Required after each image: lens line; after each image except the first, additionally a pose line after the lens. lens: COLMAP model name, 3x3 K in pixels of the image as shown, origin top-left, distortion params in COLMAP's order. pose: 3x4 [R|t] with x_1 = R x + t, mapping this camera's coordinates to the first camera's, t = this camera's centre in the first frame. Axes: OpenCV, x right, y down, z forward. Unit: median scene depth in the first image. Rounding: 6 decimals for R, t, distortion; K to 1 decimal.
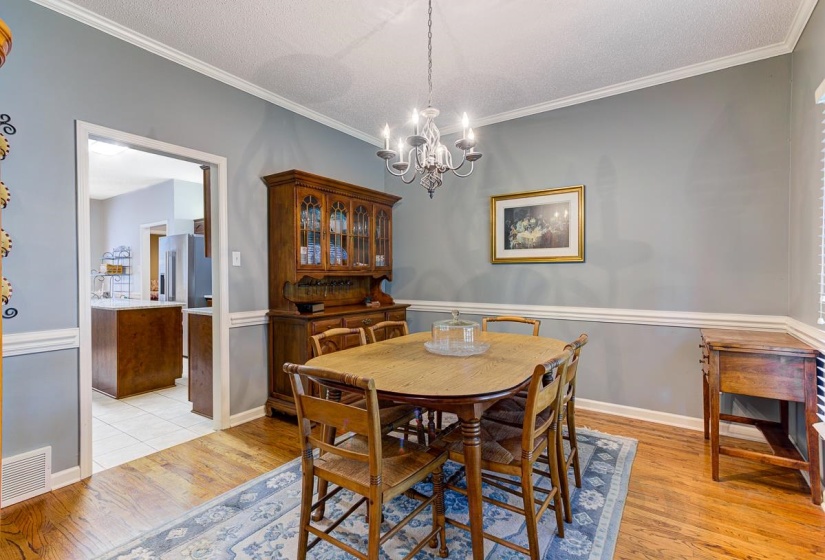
lens RADIAL K [[402.6, 0, 412.5], [0, 402.6, 280.0], [0, 0, 1]] dist [0.000349, 0.000192]
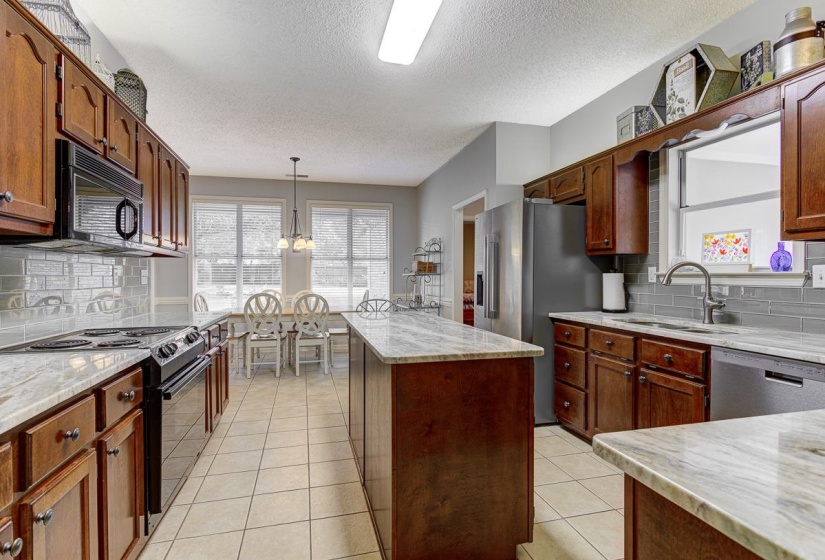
lens RADIAL K [[402.6, 0, 412.5], [0, 402.6, 280.0], [0, 0, 1]] dist [0.000349, 0.000192]
pose [[0.763949, 0.007757, -0.645230, -0.542105], [-0.008287, 0.999963, 0.002209, -0.007335], [0.645223, 0.003659, 0.763986, 0.828701]]
